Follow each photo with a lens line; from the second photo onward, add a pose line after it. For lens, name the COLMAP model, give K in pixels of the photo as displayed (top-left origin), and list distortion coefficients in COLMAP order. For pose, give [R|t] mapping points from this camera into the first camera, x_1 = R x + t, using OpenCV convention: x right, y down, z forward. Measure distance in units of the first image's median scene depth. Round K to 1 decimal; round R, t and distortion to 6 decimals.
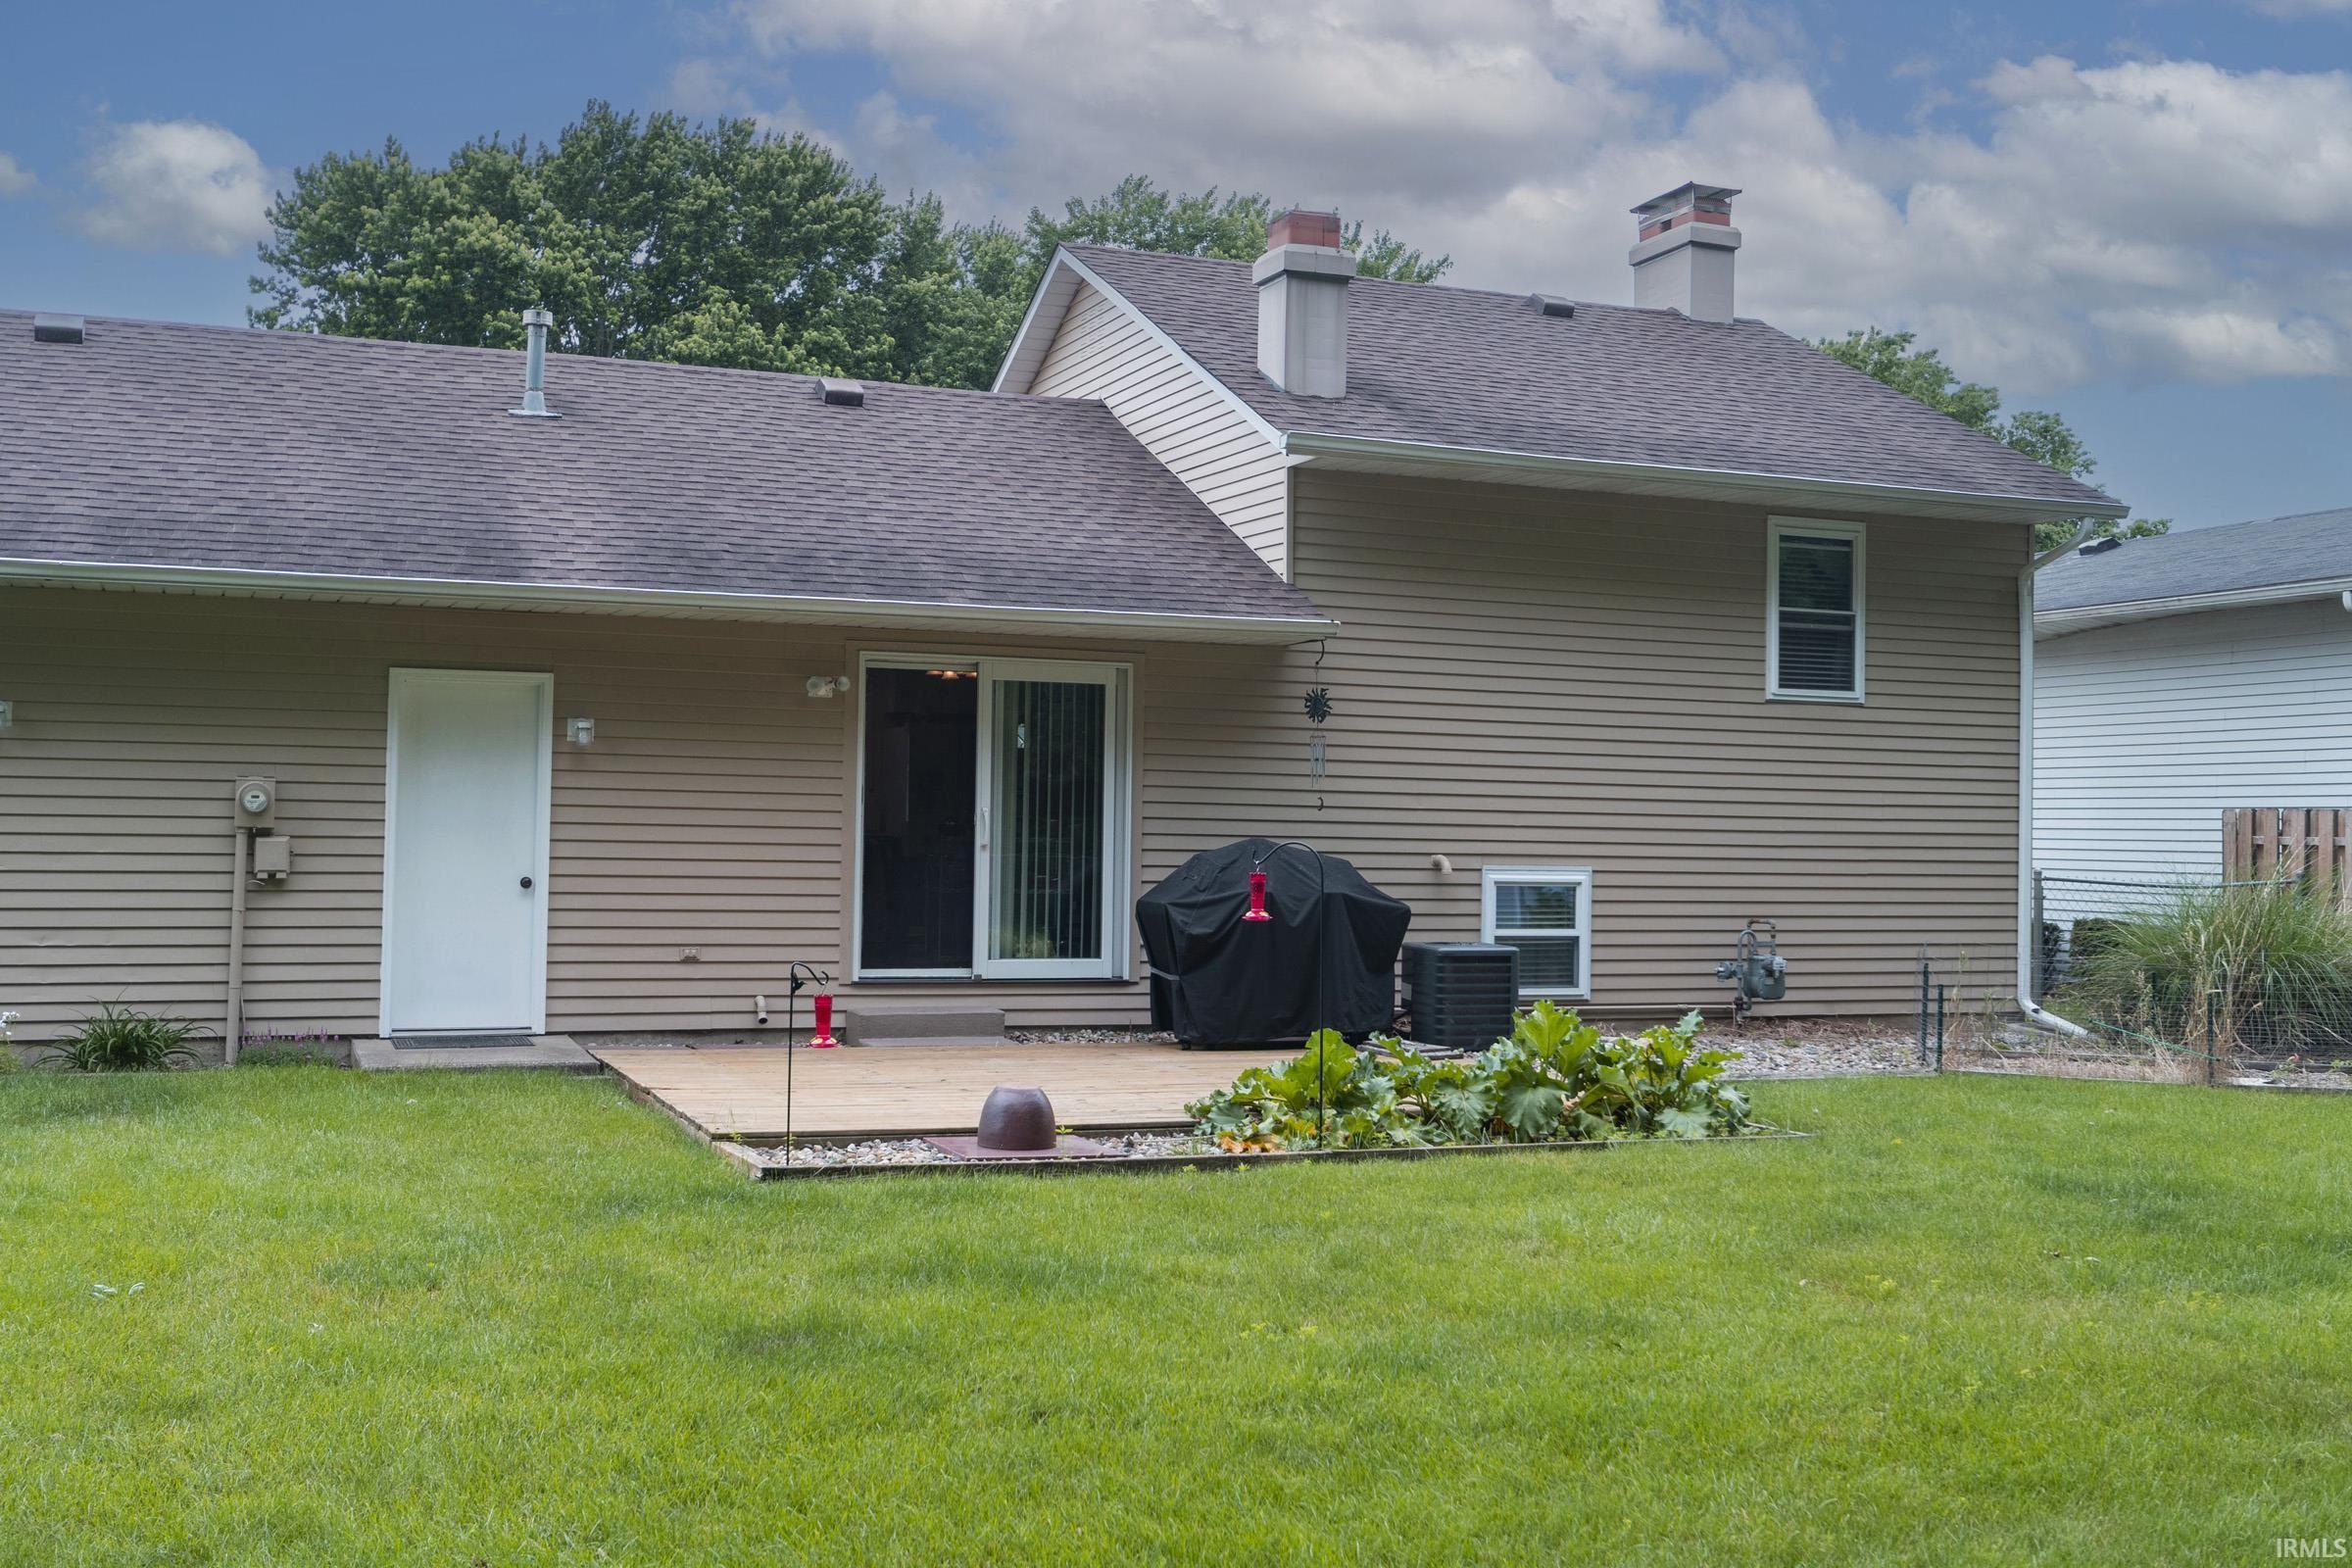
lens RADIAL K [[2383.5, 0, 1115.0], [0, 2383.5, 751.6], [0, 0, 1]] dist [-0.013859, 0.000000]
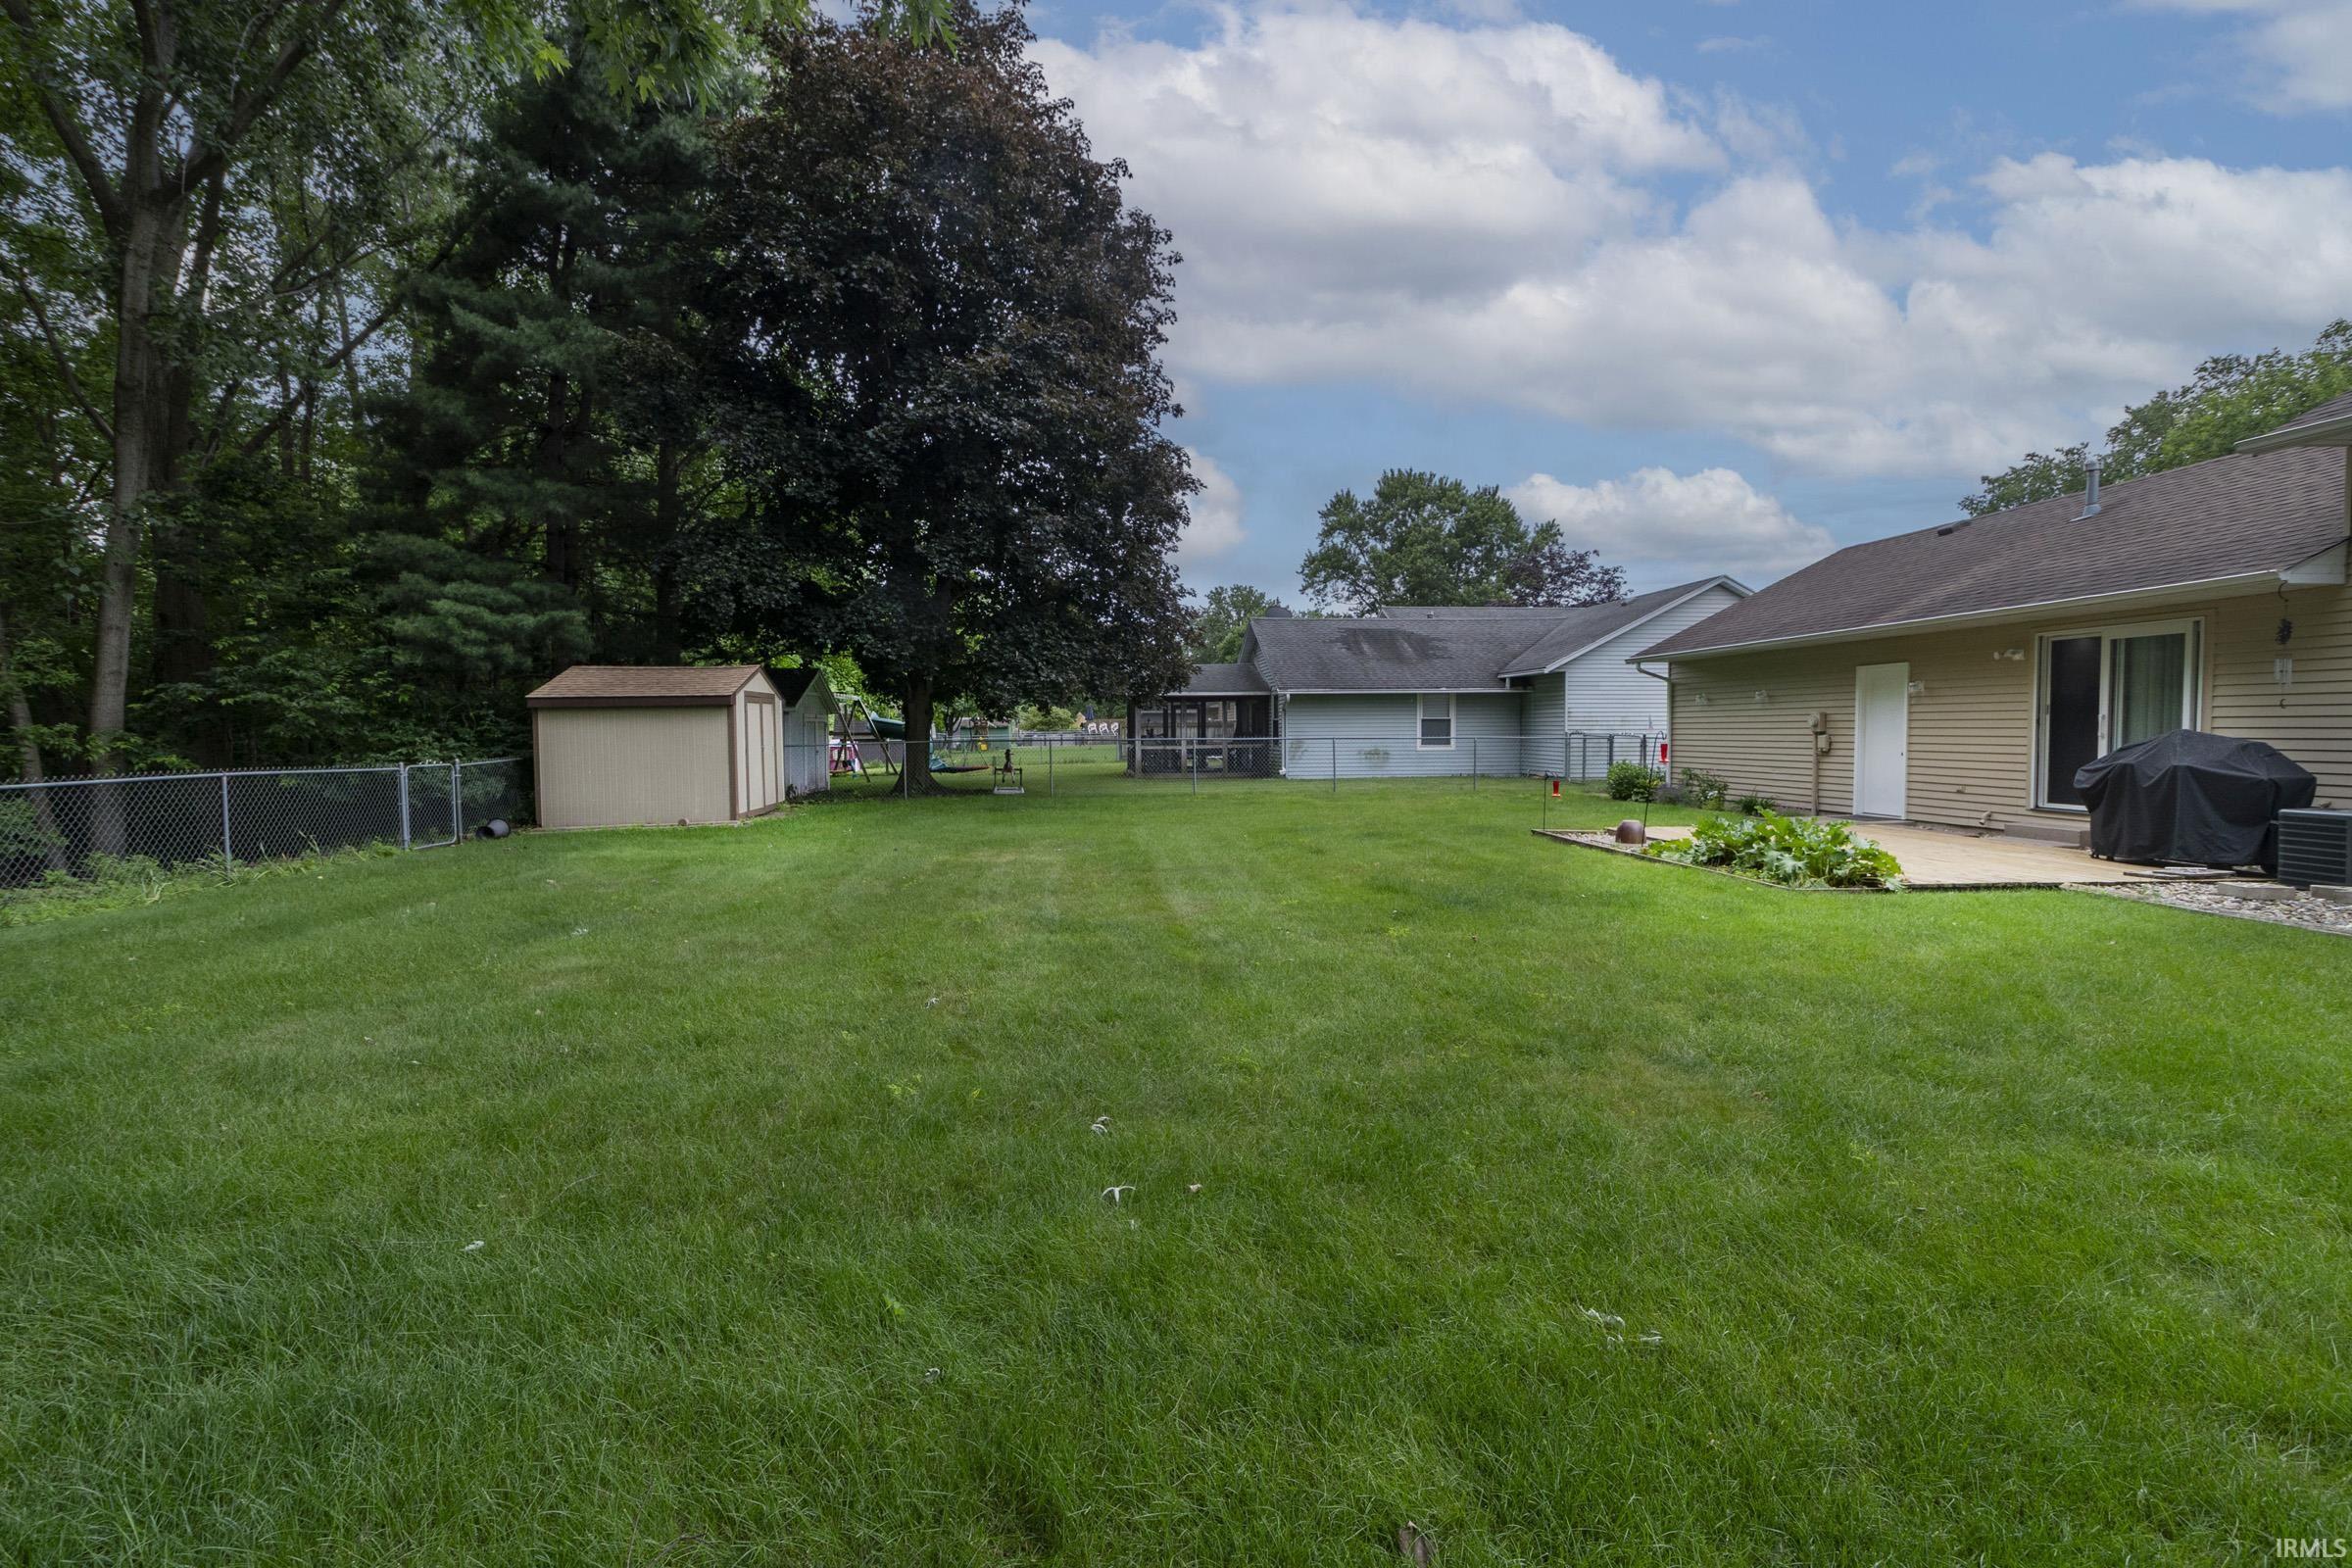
lens RADIAL K [[1030.4, 0, 1165.5], [0, 1030.4, 769.7], [0, 0, 1]] dist [-0.004062, 0.002969]
pose [[-0.281200, 0.022427, -0.959387, 0.864894], [0.031868, 0.999394, 0.014022, 0.032073], [0.959120, -0.026631, -0.281744, 0.564605]]
